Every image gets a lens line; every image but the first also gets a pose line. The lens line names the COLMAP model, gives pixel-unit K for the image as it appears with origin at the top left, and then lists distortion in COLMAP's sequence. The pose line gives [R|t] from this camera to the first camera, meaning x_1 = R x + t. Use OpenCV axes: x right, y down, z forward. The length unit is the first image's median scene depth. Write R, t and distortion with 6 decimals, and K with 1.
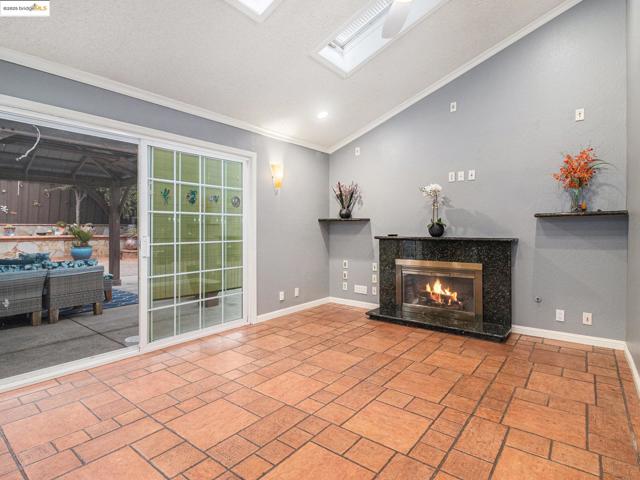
lens RADIAL K [[339.9, 0, 319.4], [0, 339.9, 233.4], [0, 0, 1]] dist [-0.008146, -0.007317]
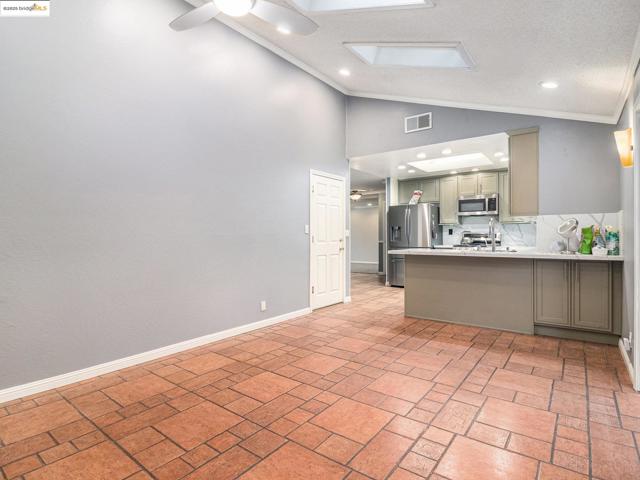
lens RADIAL K [[339.9, 0, 316.8], [0, 339.9, 238.5], [0, 0, 1]] dist [-0.008146, -0.007317]
pose [[-0.999965, 0.007716, -0.003303, 0.003607], [0.007656, 0.999811, 0.017885, -0.014411], [0.003441, 0.017859, -0.999835, 1.283425]]
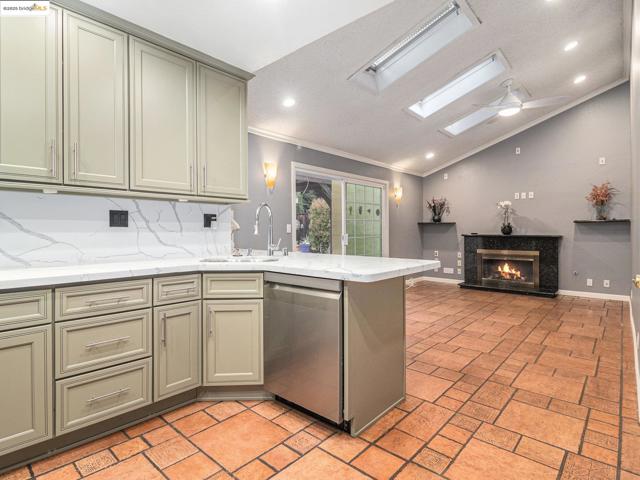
lens RADIAL K [[339.9, 0, 317.4], [0, 339.9, 233.7], [0, 0, 1]] dist [-0.008146, -0.007317]
pose [[0.997280, 0.002845, -0.073649, -0.458634], [-0.002855, 0.999996, -0.000027, 0.008981], [0.073648, 0.000237, 0.997284, -0.687801]]
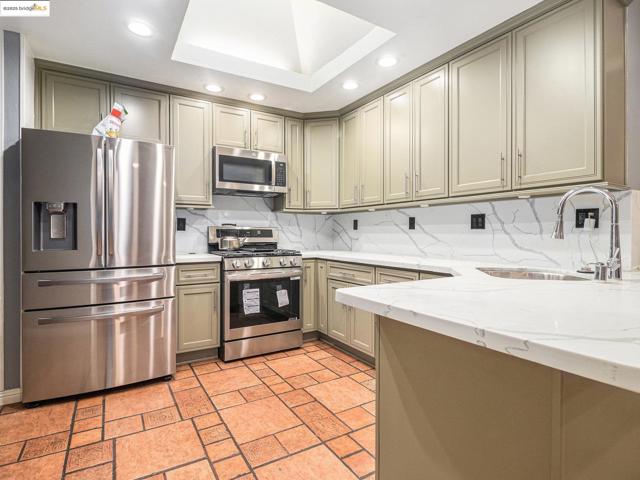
lens RADIAL K [[339.9, 0, 314.0], [0, 339.9, 233.8], [0, 0, 1]] dist [-0.008146, -0.007317]
pose [[-0.369045, 0.006306, -0.929390, -0.087070], [-0.007682, 0.999922, 0.009835, 0.002211], [0.929380, 0.010769, -0.368968, -0.109644]]
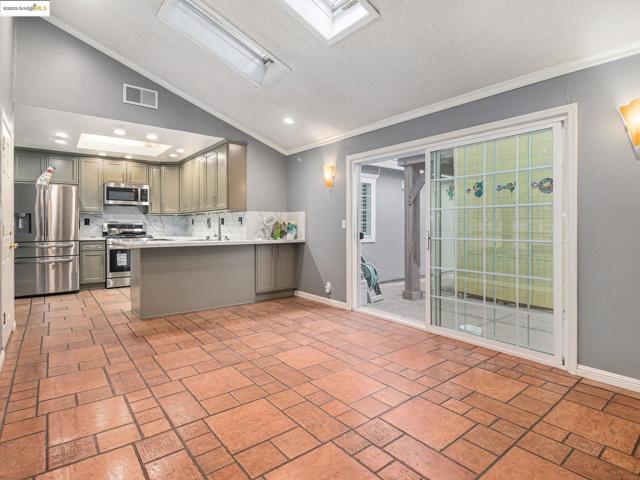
lens RADIAL K [[339.9, 0, 313.5], [0, 339.9, 229.5], [0, 0, 1]] dist [-0.008146, -0.007317]
pose [[-0.239014, 0.008698, -0.970977, 0.617073], [-0.011410, 0.999866, 0.011765, -0.005190], [0.970949, 0.013890, -0.238883, 0.783731]]
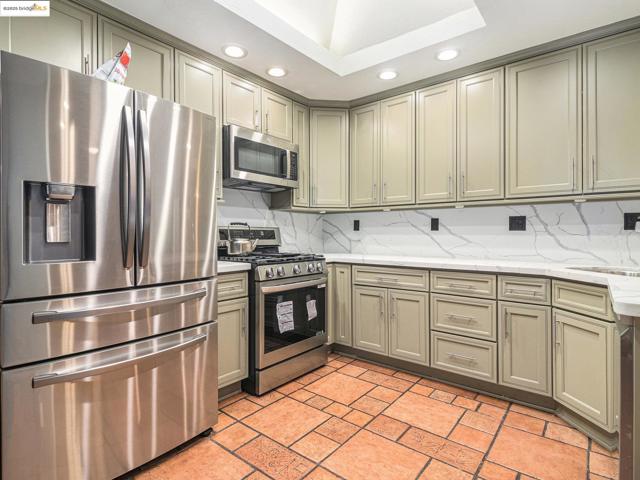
lens RADIAL K [[339.9, 0, 314.7], [0, 339.9, 235.7], [0, 0, 1]] dist [-0.008146, -0.007317]
pose [[-0.036331, 0.007210, -0.999314, -0.119968], [-0.010136, 0.999920, 0.007583, 0.006829], [0.999288, 0.010405, -0.036255, -0.478656]]
